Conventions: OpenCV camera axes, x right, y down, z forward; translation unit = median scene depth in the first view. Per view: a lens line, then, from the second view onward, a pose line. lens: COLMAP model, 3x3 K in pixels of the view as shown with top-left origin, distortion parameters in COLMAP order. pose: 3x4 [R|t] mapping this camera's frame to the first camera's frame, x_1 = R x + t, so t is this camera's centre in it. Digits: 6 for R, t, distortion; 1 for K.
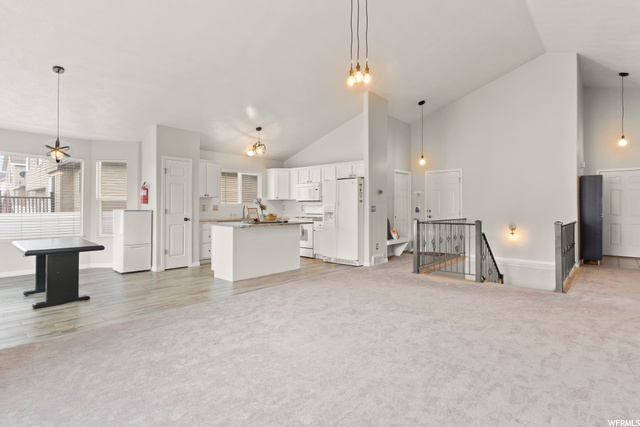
lens RADIAL K [[331.2, 0, 320.6], [0, 331.2, 206.1], [0, 0, 1]] dist [0.001262, 0.001520]
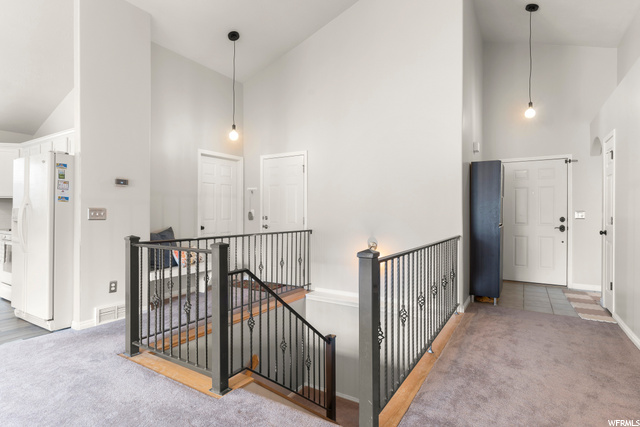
lens RADIAL K [[325.9, 0, 320.0], [0, 325.9, 213.5], [0, 0, 1]] dist [0.000111, 0.000789]
pose [[0.987080, 0.001873, 0.160215, 0.413510], [-0.003066, 0.999969, 0.007196, 0.002420], [-0.160196, -0.007594, 0.987056, 0.447588]]
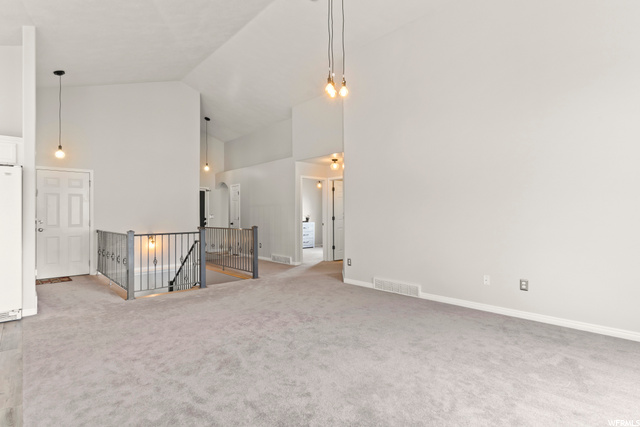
lens RADIAL K [[325.9, 0, 320.0], [0, 325.9, 213.5], [0, 0, 1]] dist [0.000111, 0.000789]
pose [[0.112168, -0.008589, 0.993652, -0.384463], [0.005323, 0.999953, 0.008042, -0.006243], [-0.993675, 0.004387, 0.112208, 0.398135]]
